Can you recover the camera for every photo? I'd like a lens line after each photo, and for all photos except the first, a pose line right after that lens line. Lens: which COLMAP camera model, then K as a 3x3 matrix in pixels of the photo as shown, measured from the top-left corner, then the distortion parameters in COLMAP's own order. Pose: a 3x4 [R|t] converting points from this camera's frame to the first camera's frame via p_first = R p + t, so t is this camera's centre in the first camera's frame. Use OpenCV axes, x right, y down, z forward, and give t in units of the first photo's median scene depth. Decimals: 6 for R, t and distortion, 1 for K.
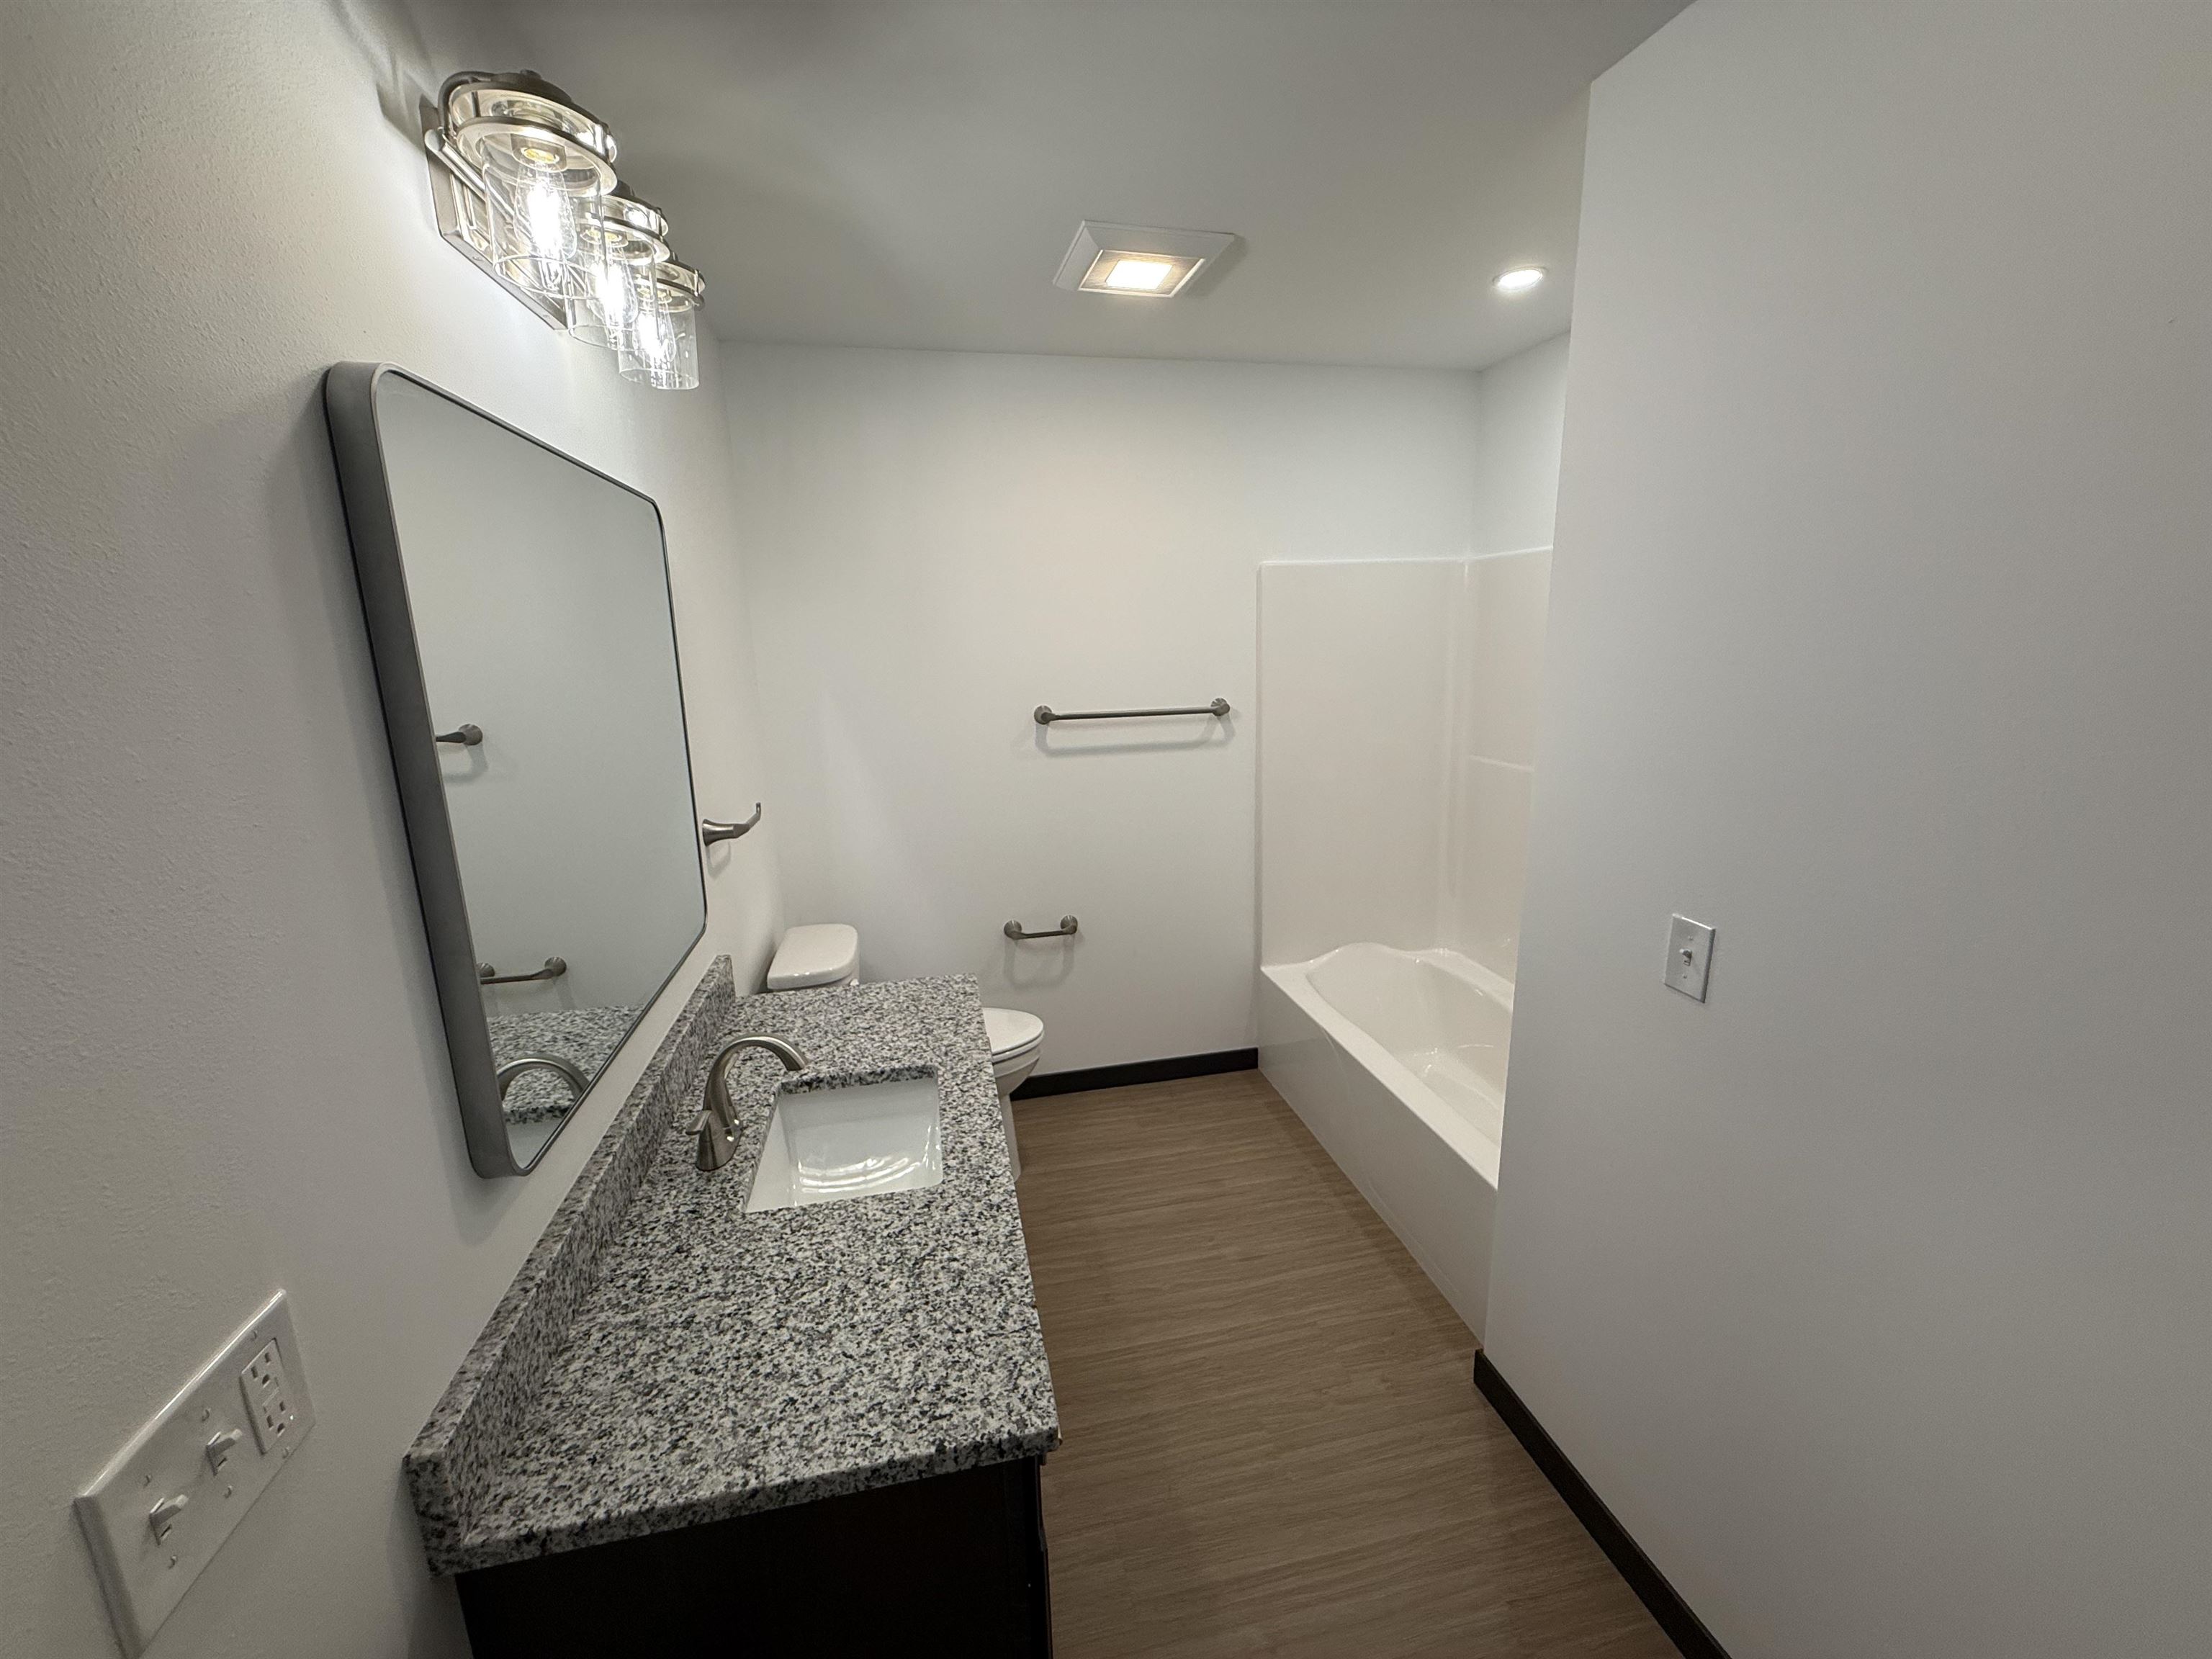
lens RADIAL K [[882.7, 0, 1100.0], [0, 882.7, 833.3], [0, 0, 1]] dist [0.000105, 0.000002]
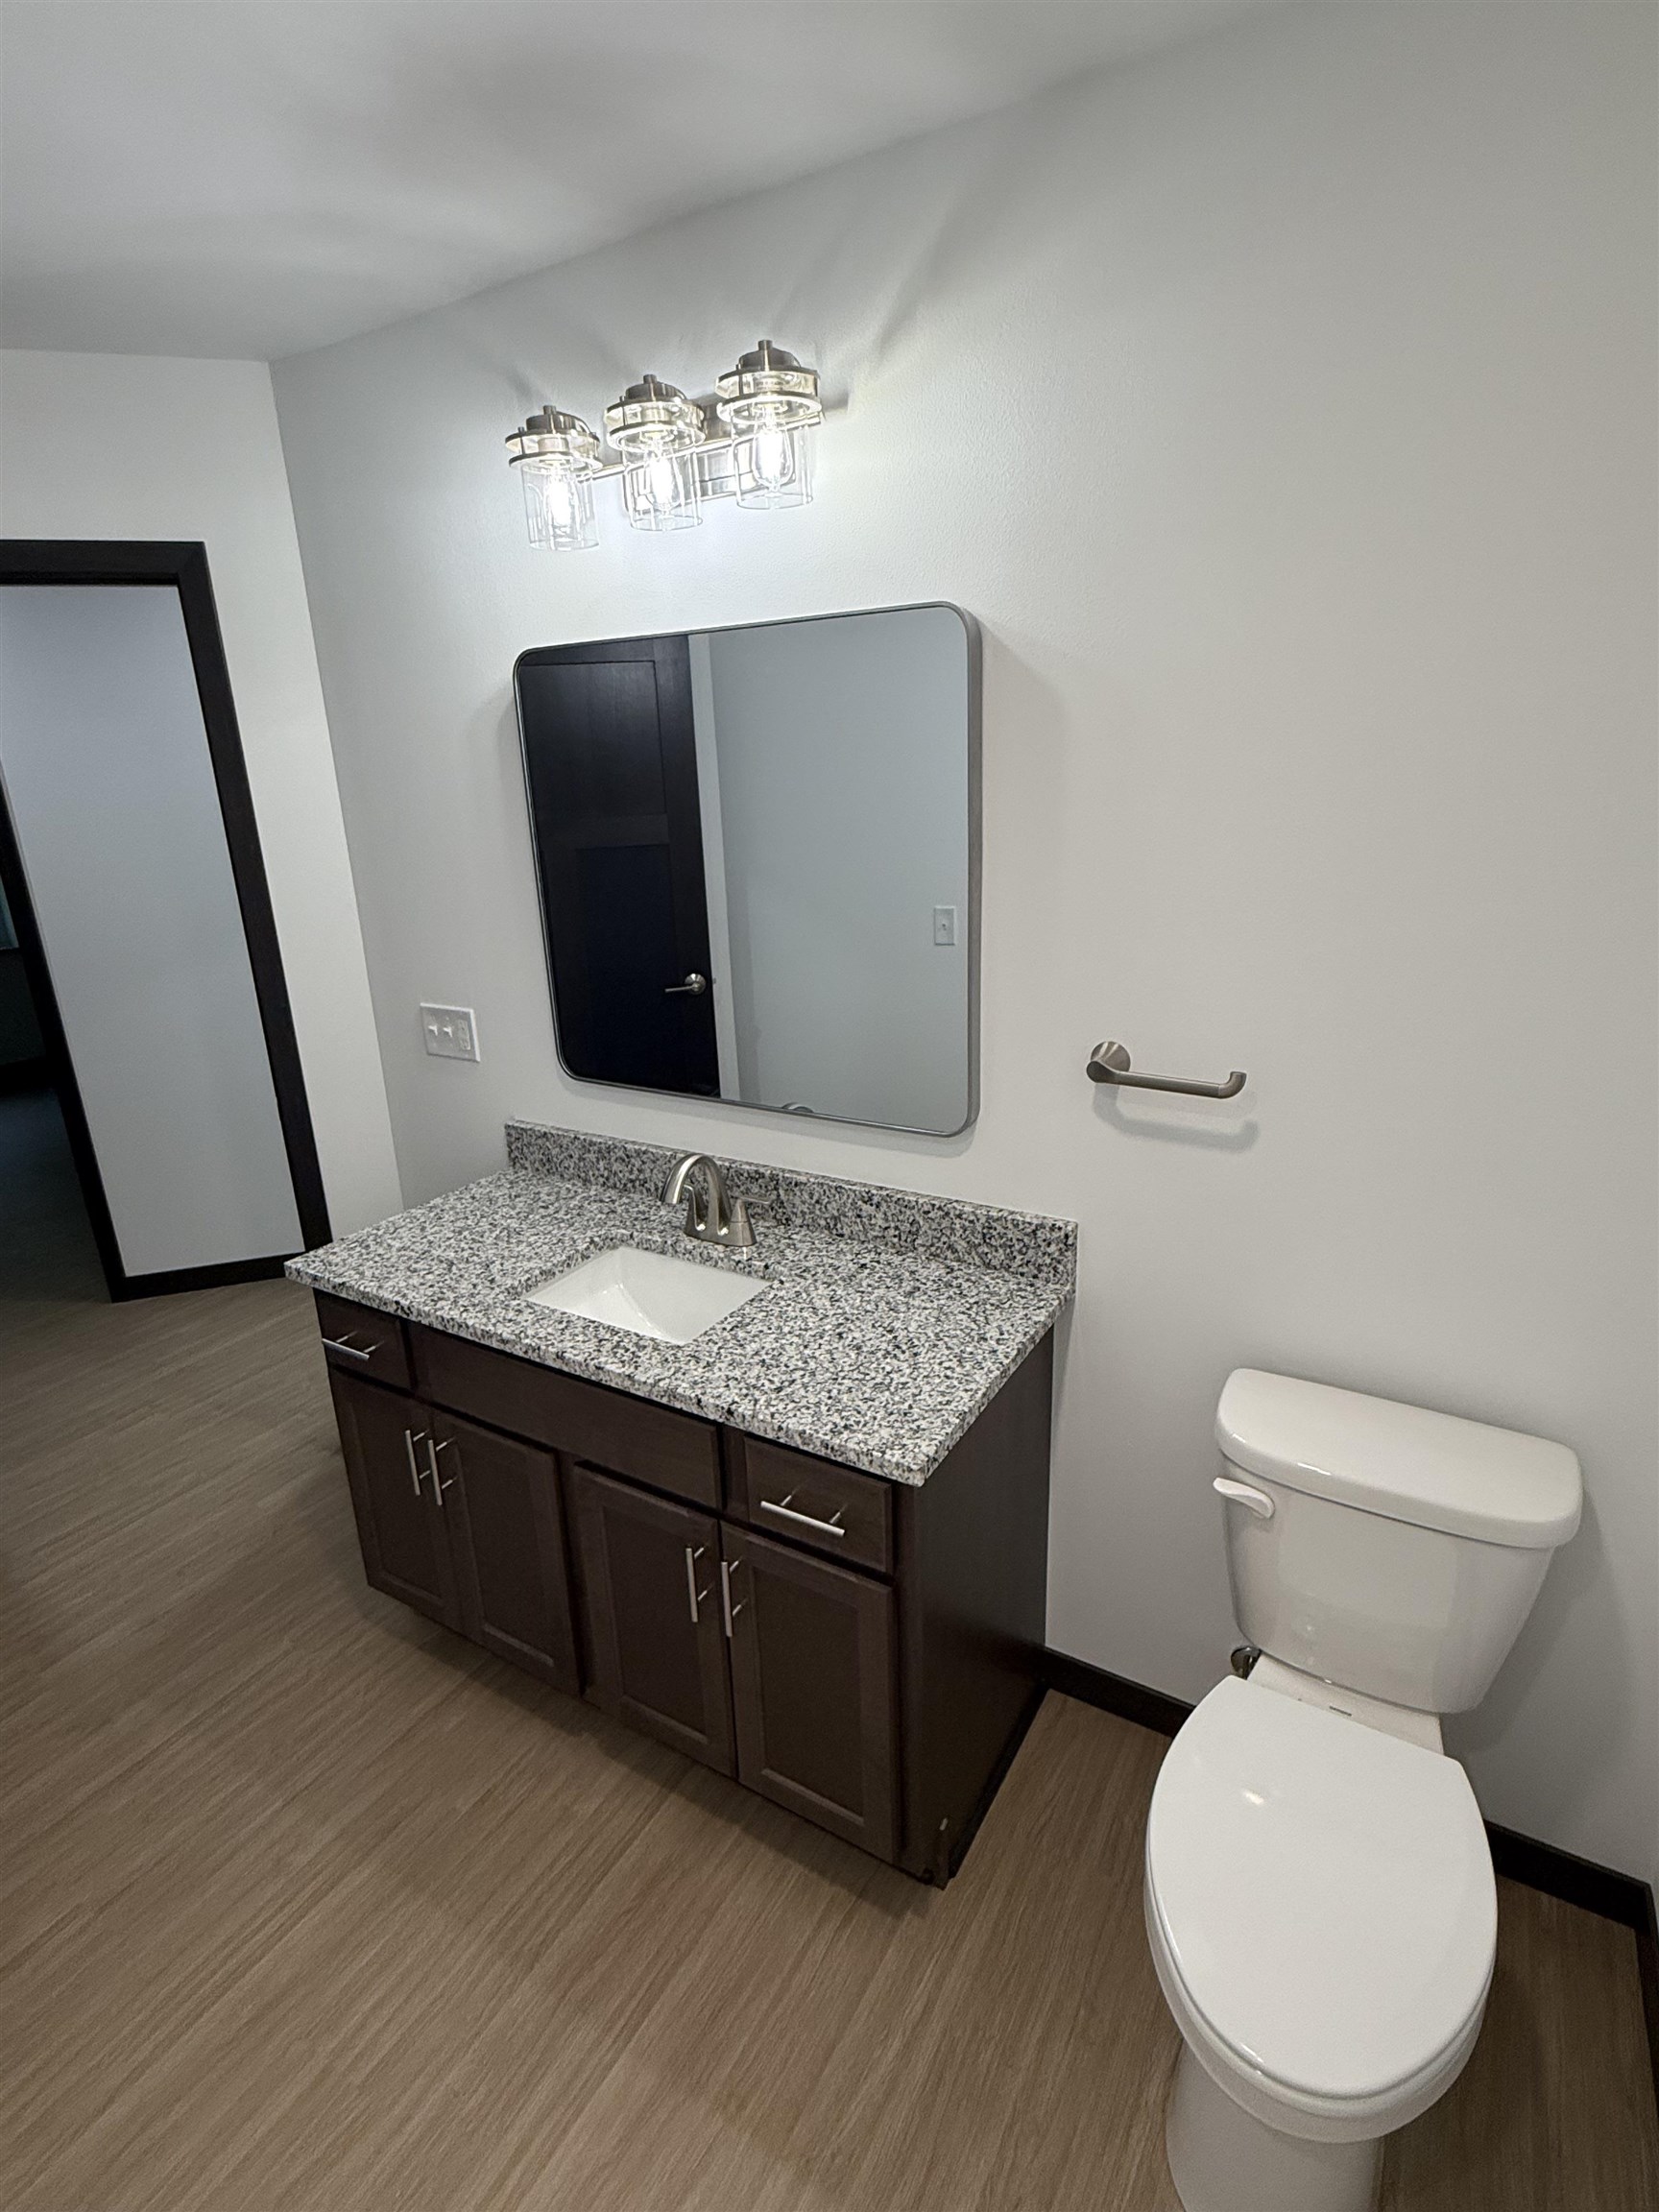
lens RADIAL K [[1116.5, 0, 828.1], [0, 1116.5, 1093.0], [0, 0, 1]] dist [-0.004455, -0.000035]
pose [[-0.676025, 0.261965, -0.688742, 0.380391], [-0.110682, 0.887972, 0.446381, -0.428294], [0.728519, 0.377996, -0.571296, 1.688193]]
